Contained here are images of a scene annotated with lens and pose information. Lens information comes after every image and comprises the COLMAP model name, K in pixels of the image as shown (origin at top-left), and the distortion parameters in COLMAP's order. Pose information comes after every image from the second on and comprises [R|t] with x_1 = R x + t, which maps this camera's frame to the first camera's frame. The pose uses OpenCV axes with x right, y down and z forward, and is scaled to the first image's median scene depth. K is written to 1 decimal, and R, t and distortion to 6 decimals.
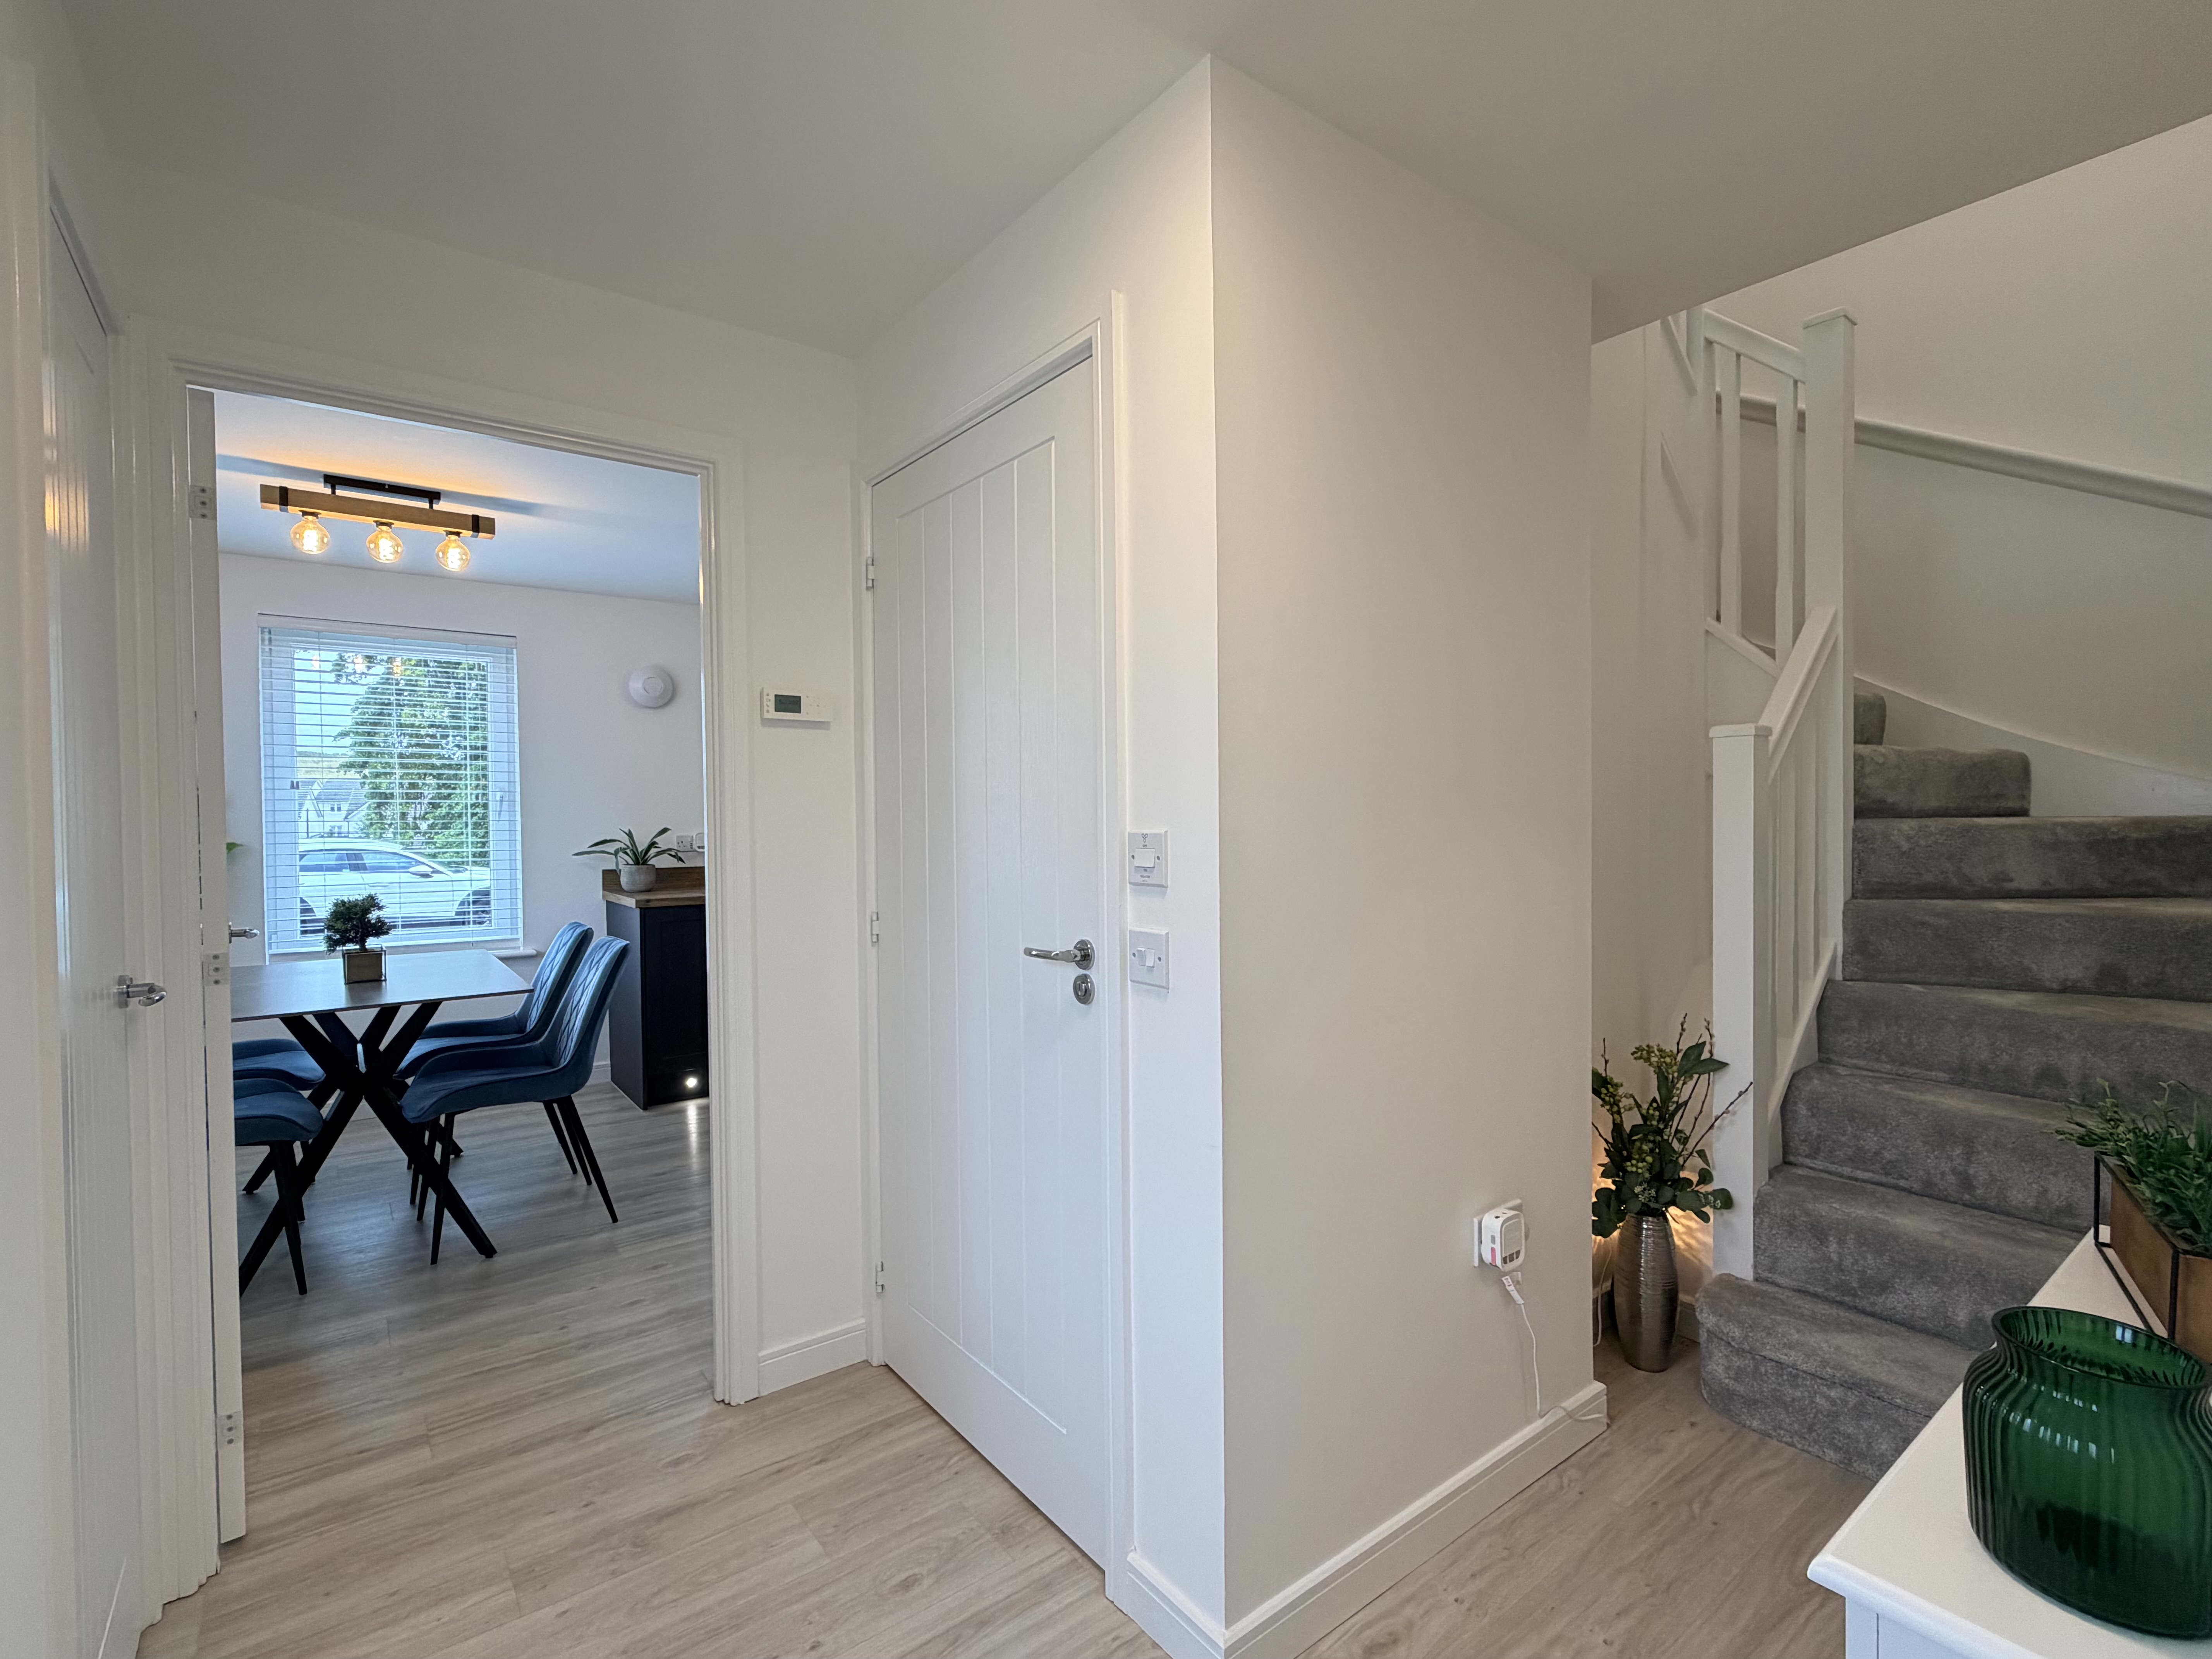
lens RADIAL K [[1024.6, 0, 1106.0], [0, 1024.6, 829.5], [0, 0, 1]] dist [-0.001265, -0.001377]
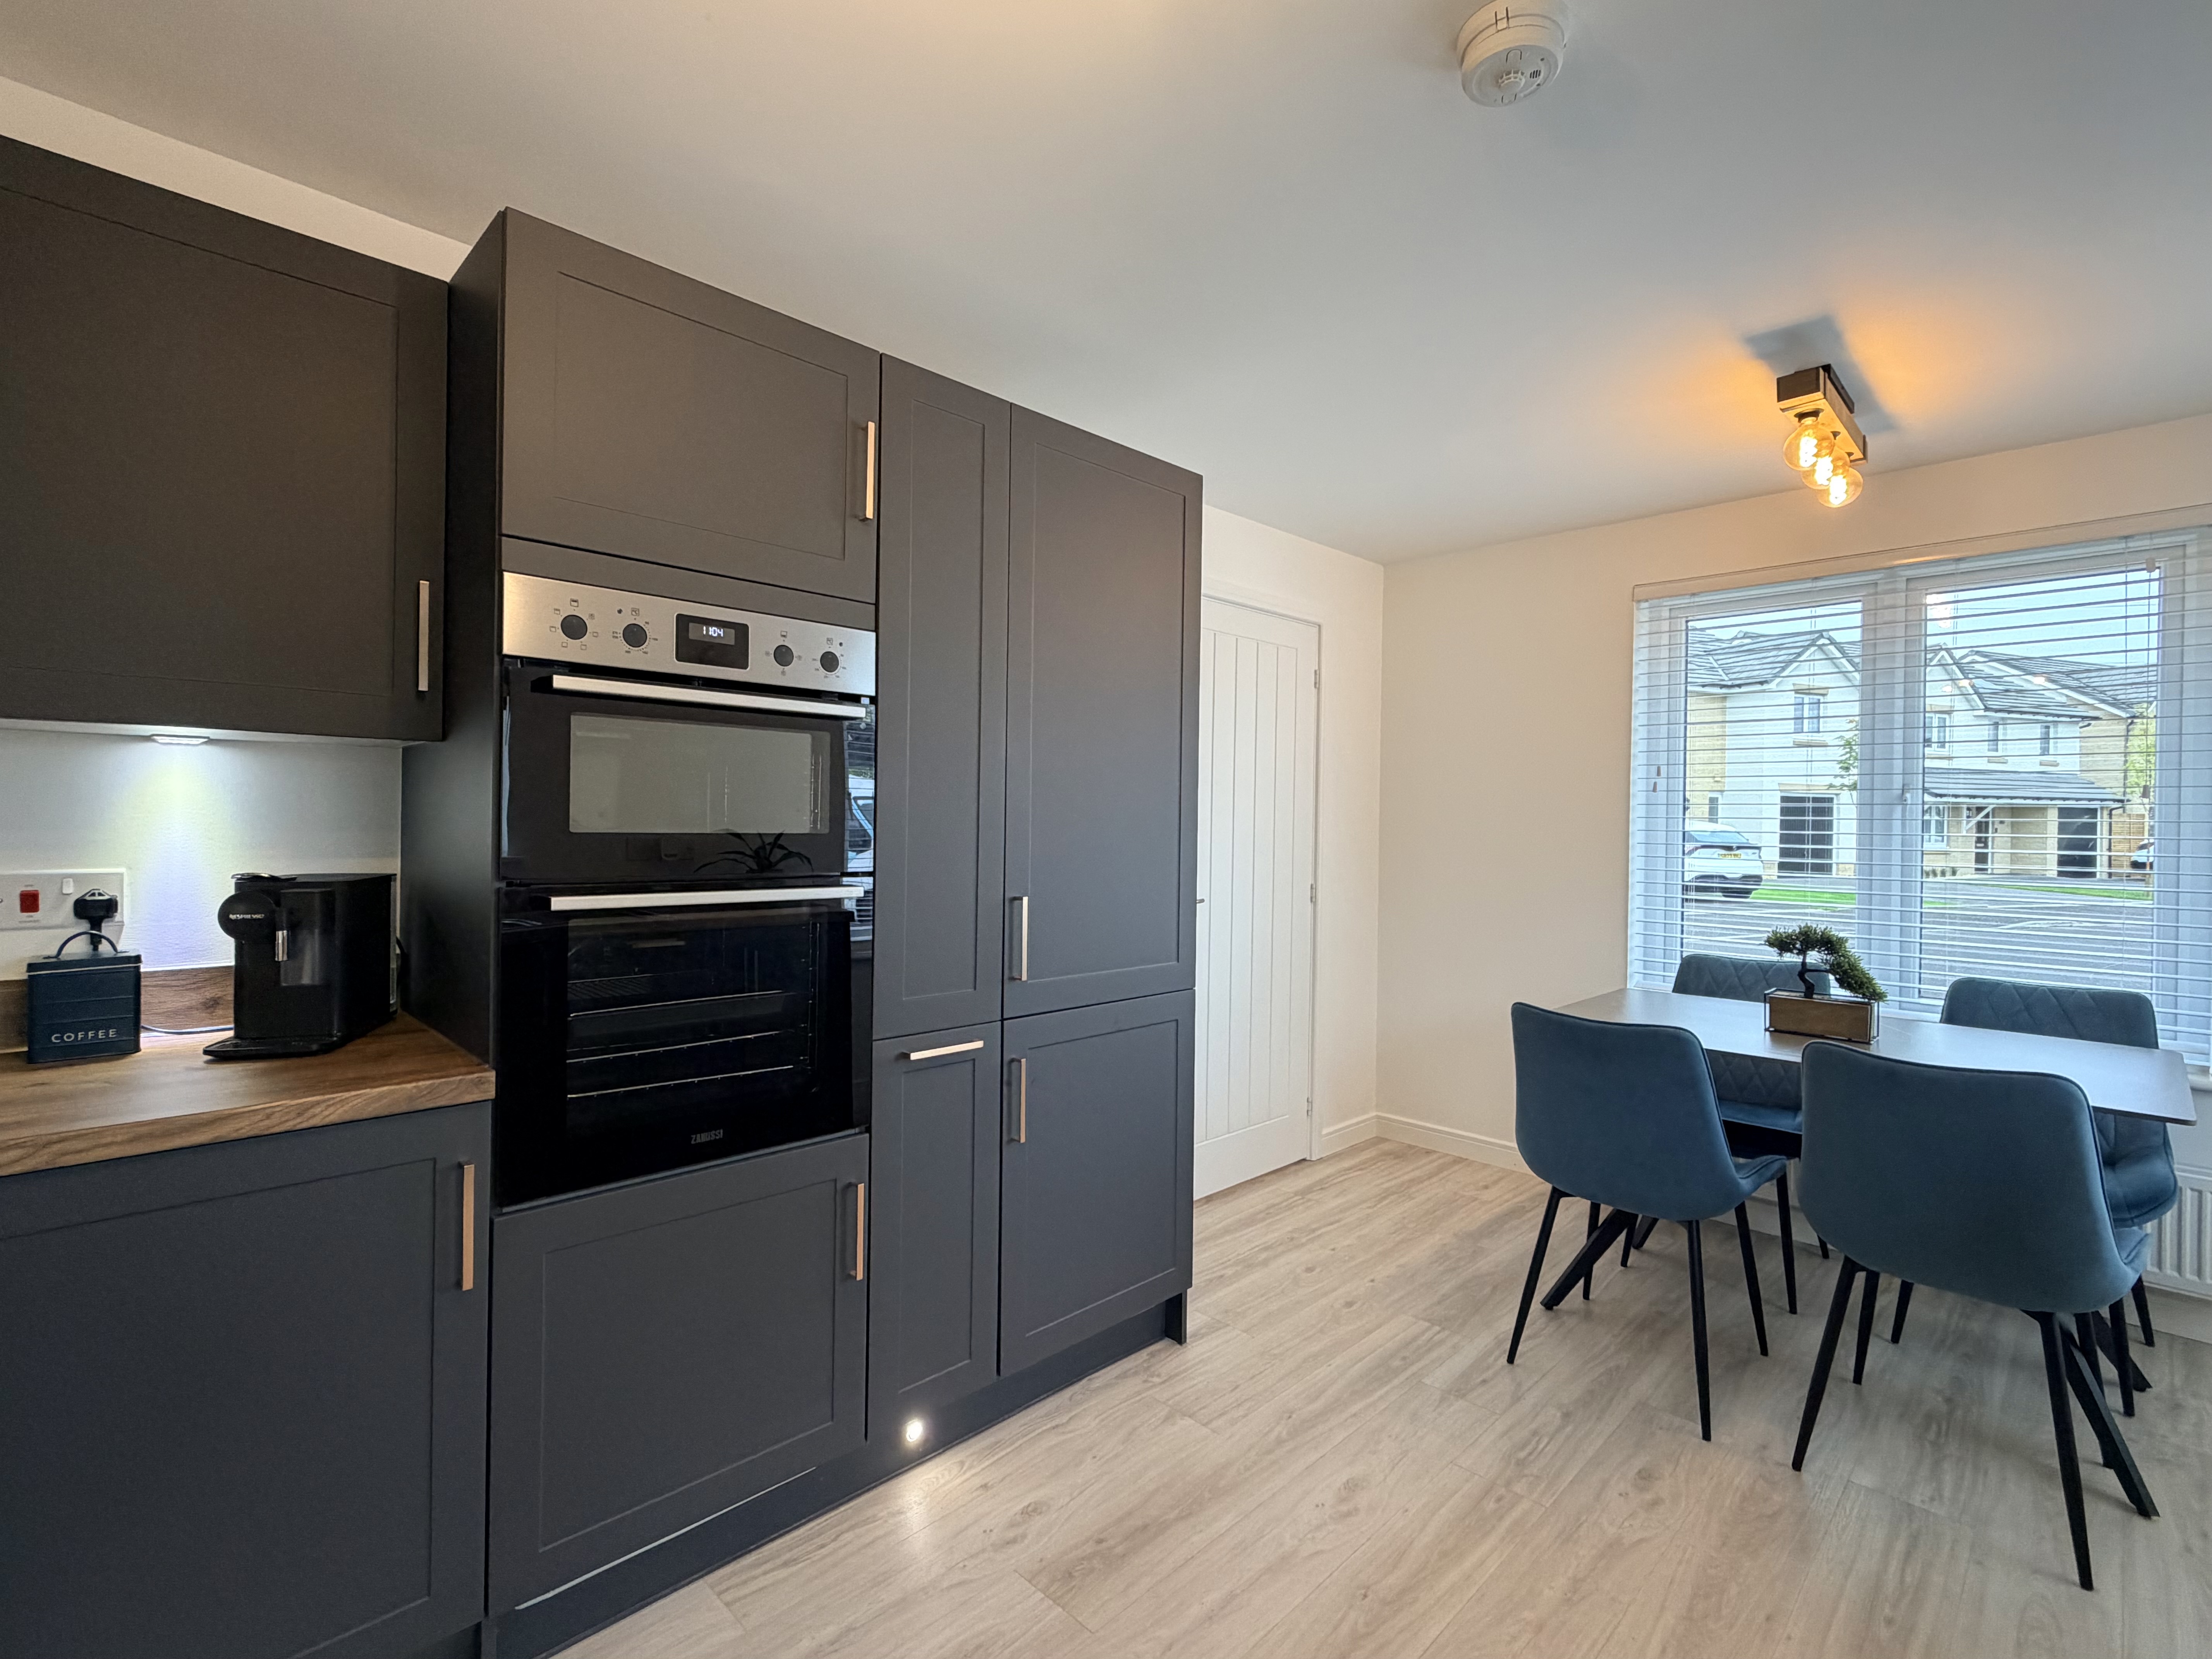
lens RADIAL K [[1024.6, 0, 1106.0], [0, 1024.6, 829.5], [0, 0, 1]] dist [-0.001265, -0.001377]
pose [[-0.992770, -0.003473, -0.119983, -0.107015], [-0.004894, 0.999921, 0.011554, -0.021272], [0.119933, 0.012057, -0.992709, 1.997361]]
